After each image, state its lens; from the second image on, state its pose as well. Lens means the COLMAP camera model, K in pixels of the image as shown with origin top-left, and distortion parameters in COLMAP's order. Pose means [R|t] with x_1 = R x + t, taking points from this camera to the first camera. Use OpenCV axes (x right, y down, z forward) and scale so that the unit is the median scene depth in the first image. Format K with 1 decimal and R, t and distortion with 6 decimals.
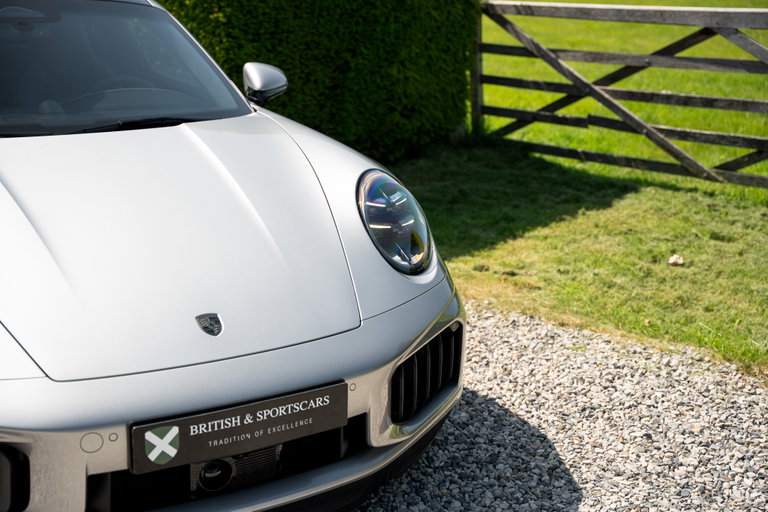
lens RADIAL K [[1098.0, 0, 384.0], [0, 1098.0, 256.0], [0, 0, 1]] dist [0.136017, 0.053368]
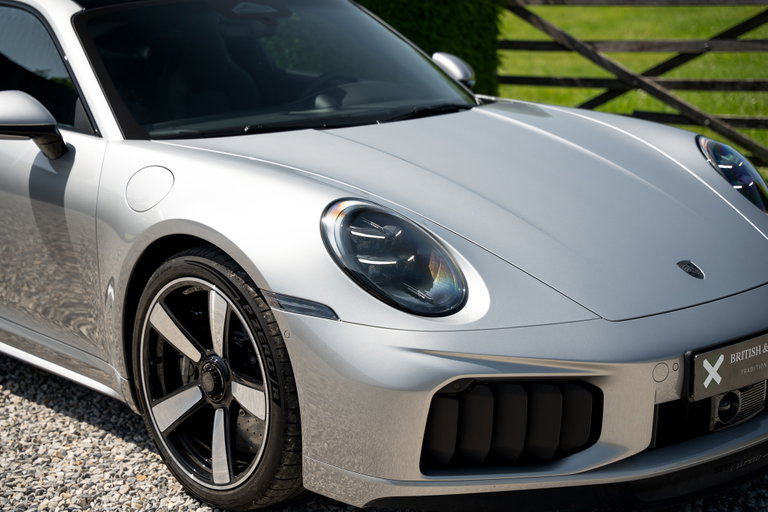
lens RADIAL K [[1440.2, 0, 384.0], [0, 1440.2, 256.0], [0, 0, 1]] dist [0.305052, -0.016694]
pose [[0.973027, -0.074925, 0.218185, -0.304165], [0.088616, 0.994621, -0.053640, 0.039764], [-0.212992, 0.071527, 0.974432, -0.121178]]
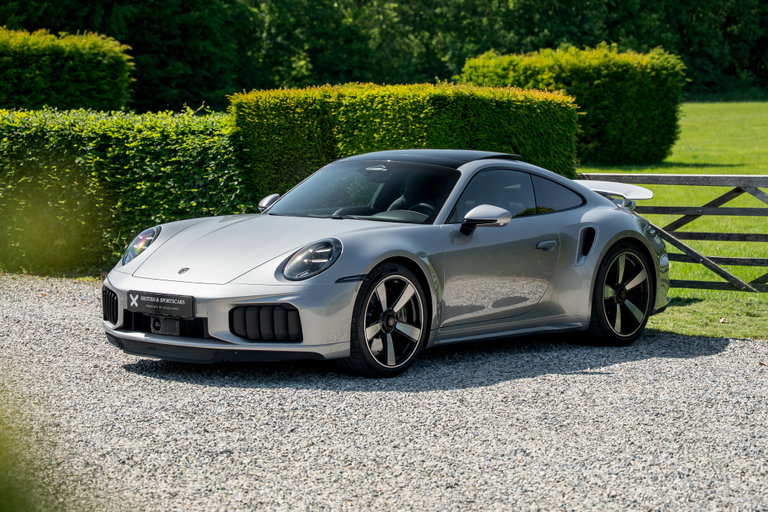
lens RADIAL K [[2165.9, 0, 384.0], [0, 2165.9, 256.0], [0, 0, 1]] dist [0.327940, -0.316710]
pose [[0.997004, -0.001441, 0.077337, -0.385000], [0.018612, 0.974919, -0.221780, 0.495001], [-0.075078, 0.222555, 0.972025, -1.680965]]
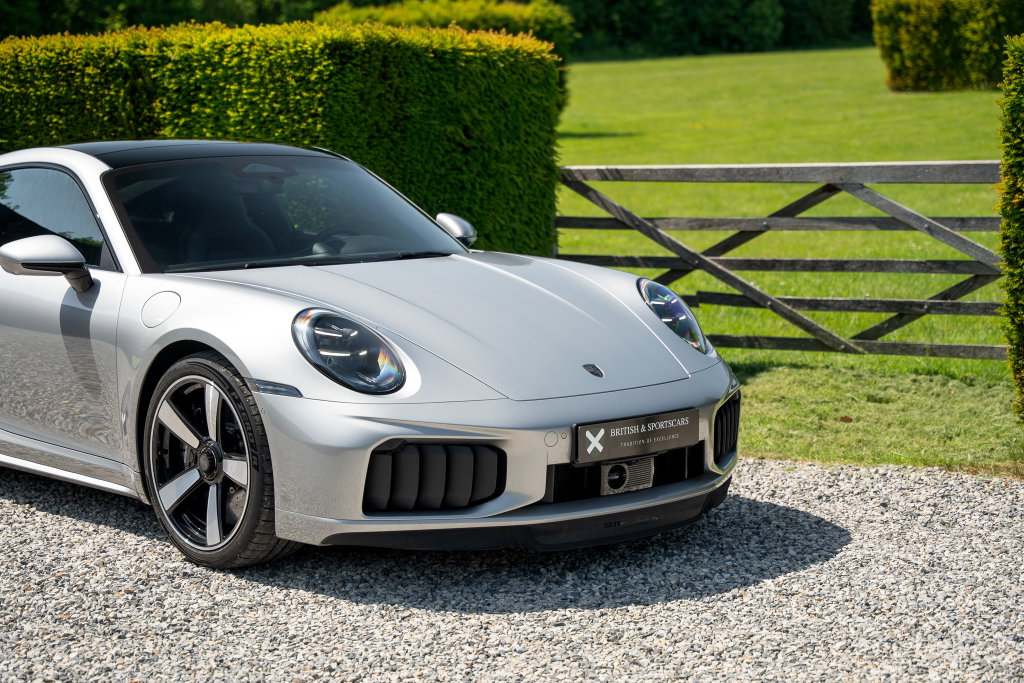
lens RADIAL K [[2145.7, 0, 511.0], [0, 2145.7, 364.1], [0, 0, 1]] dist [0.310271, 0.115590]
pose [[0.977116, -0.048153, 0.207184, -0.319837], [0.080750, 0.985096, -0.151876, 0.177411], [-0.196782, 0.165131, 0.966441, -0.594770]]
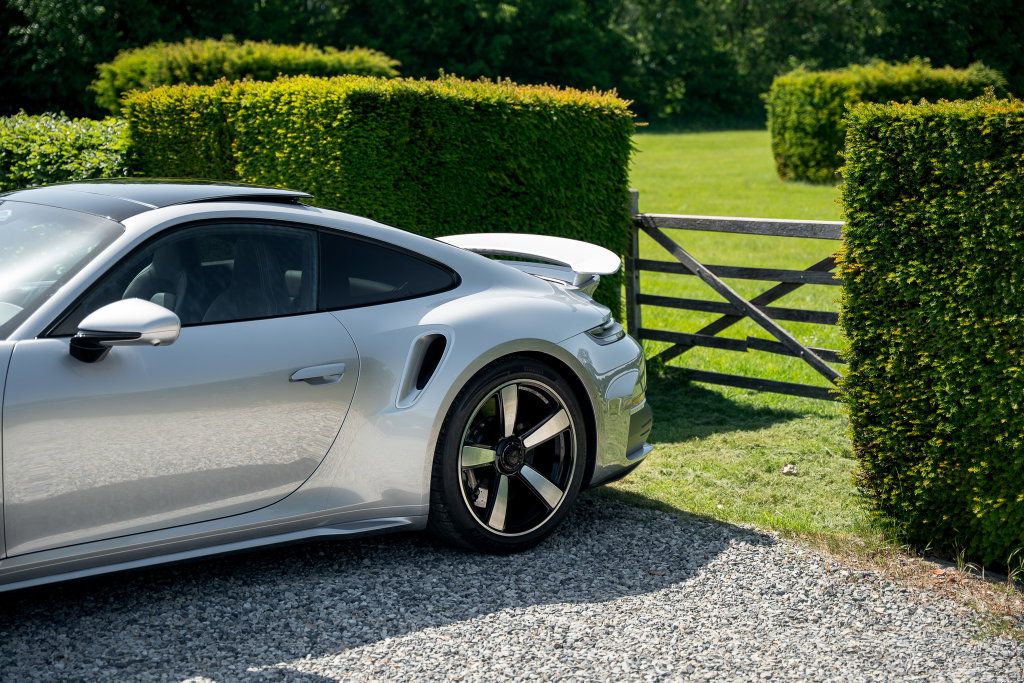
lens RADIAL K [[1756.7, 0, 508.9], [0, 1756.7, 338.5], [0, 0, 1]] dist [0.215677, 0.238606]
pose [[0.995693, 0.020187, -0.090489, 0.129559], [-0.035614, 0.984406, -0.172268, 0.135650], [0.085600, 0.174748, 0.980885, -0.448474]]
